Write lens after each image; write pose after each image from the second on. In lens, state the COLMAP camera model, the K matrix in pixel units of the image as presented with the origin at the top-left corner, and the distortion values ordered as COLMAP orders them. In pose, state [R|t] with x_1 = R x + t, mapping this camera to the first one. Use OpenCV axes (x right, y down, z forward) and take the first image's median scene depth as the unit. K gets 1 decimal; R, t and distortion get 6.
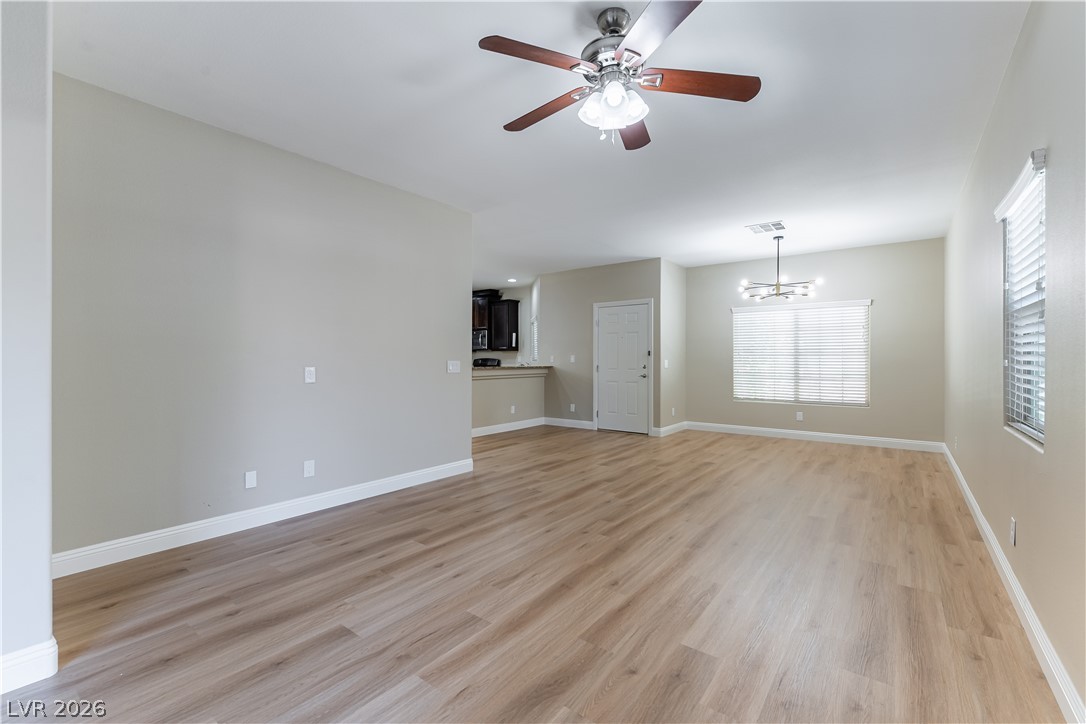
lens RADIAL K [[466.9, 0, 546.7], [0, 466.9, 362.1], [0, 0, 1]] dist [0.001456, 0.000395]
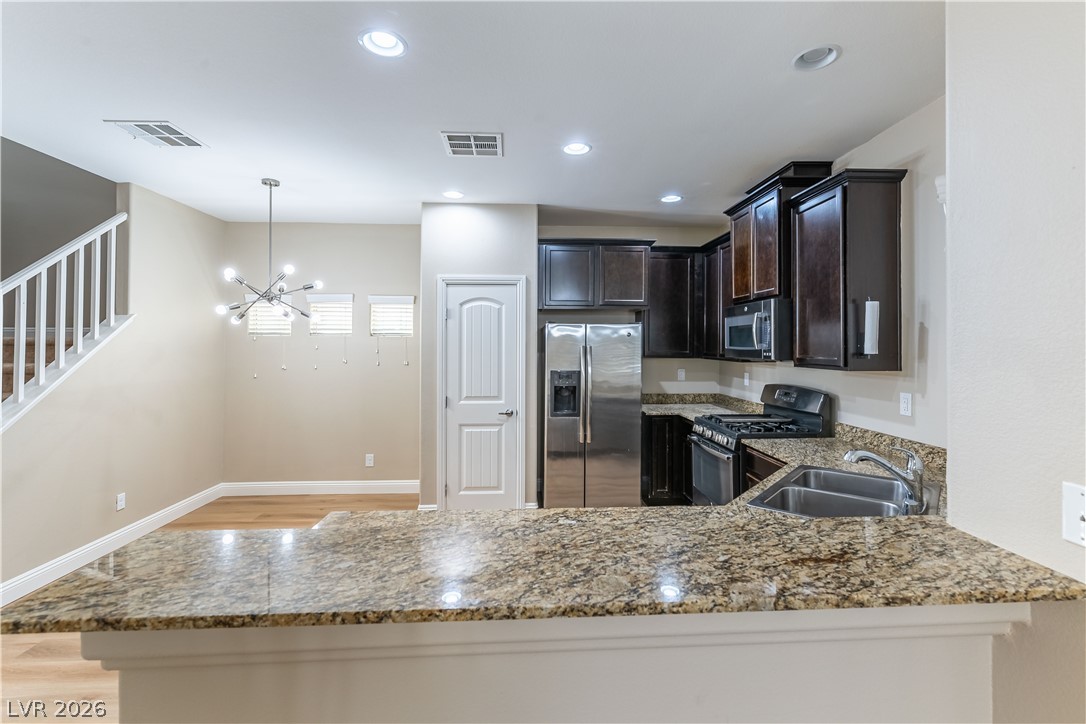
lens RADIAL K [[474.0, 0, 546.8], [0, 474.0, 338.7], [0, 0, 1]] dist [-0.000401, 0.000006]
pose [[0.644562, -0.009538, -0.764493, 0.029246], [-0.004805, 0.999852, -0.016525, -0.090185], [0.764537, 0.014325, 0.644421, 1.724617]]
